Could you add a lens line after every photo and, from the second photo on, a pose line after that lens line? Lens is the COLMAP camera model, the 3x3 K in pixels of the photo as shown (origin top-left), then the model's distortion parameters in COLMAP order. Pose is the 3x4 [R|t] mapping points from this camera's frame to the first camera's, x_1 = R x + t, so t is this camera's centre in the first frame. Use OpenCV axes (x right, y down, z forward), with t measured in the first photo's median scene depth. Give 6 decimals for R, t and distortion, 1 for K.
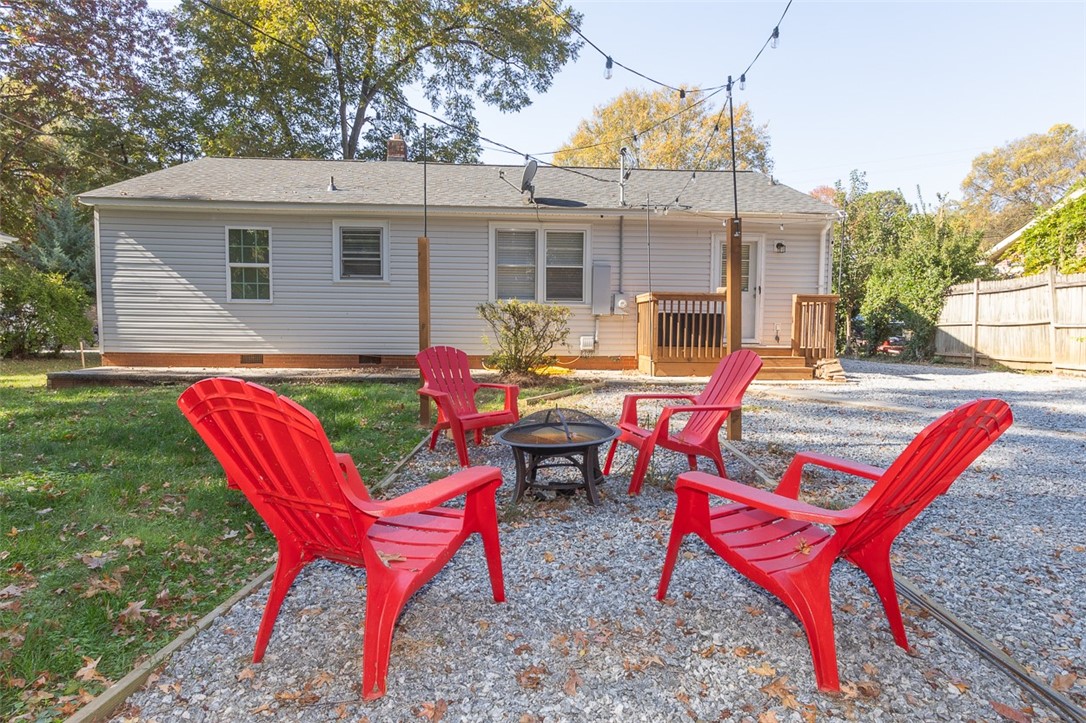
lens RADIAL K [[574.9, 0, 546.0], [0, 574.9, 356.8], [0, 0, 1]] dist [-0.007721, -0.000943]
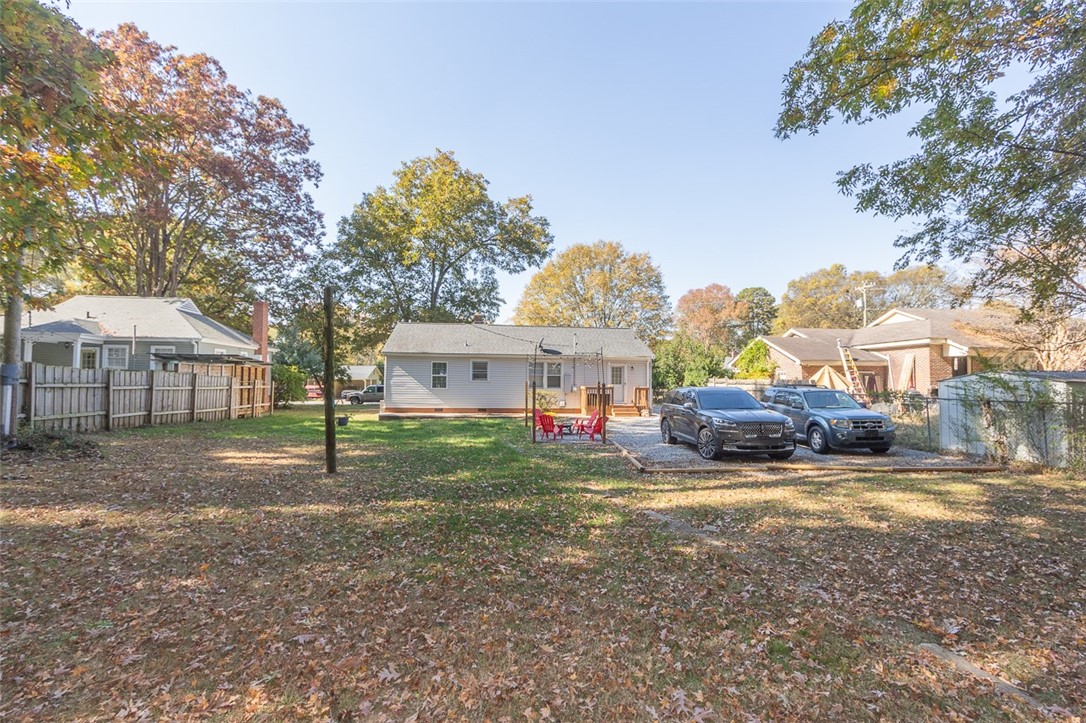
lens RADIAL K [[495.5, 0, 544.7], [0, 495.5, 368.0], [0, 0, 1]] dist [-0.000161, 0.000054]
pose [[0.997437, 0.002881, 0.071496, -0.176955], [0.002024, 0.997653, -0.068437, -0.030830], [-0.071525, 0.068406, 0.995090, -1.315069]]
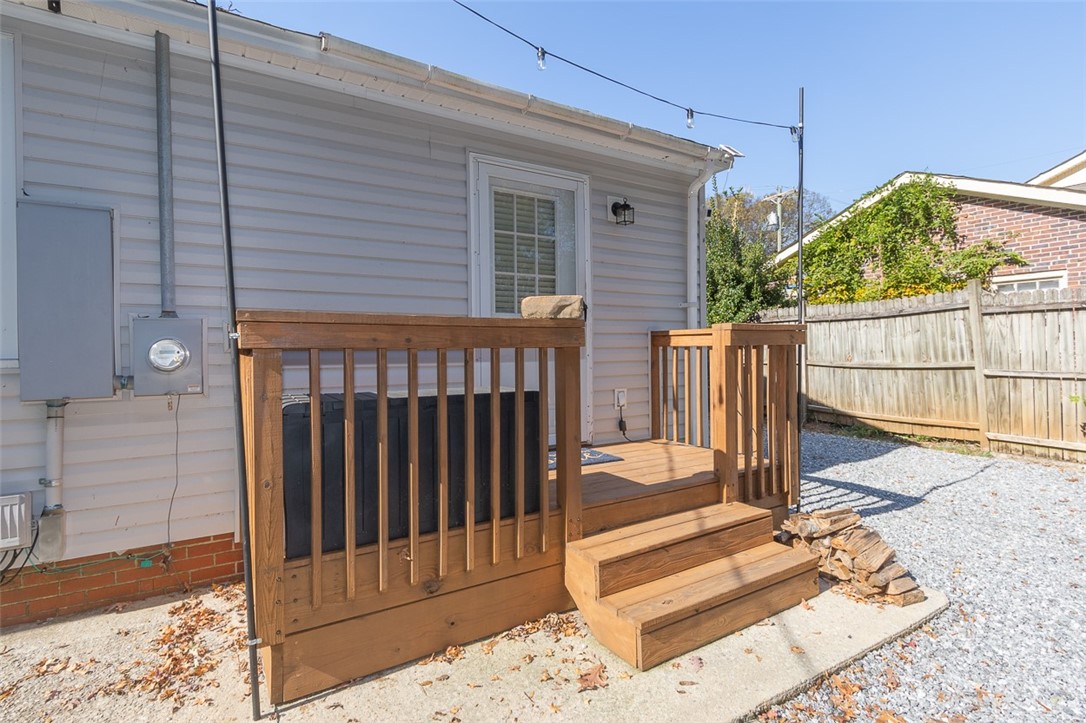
lens RADIAL K [[516.6, 0, 542.5], [0, 516.6, 350.7], [0, 0, 1]] dist [0.000296, -0.000256]
pose [[0.865891, -0.022522, 0.499726, 0.163103], [0.045423, 0.998399, -0.033710, -0.077205], [-0.498166, 0.051888, 0.865528, 0.698899]]
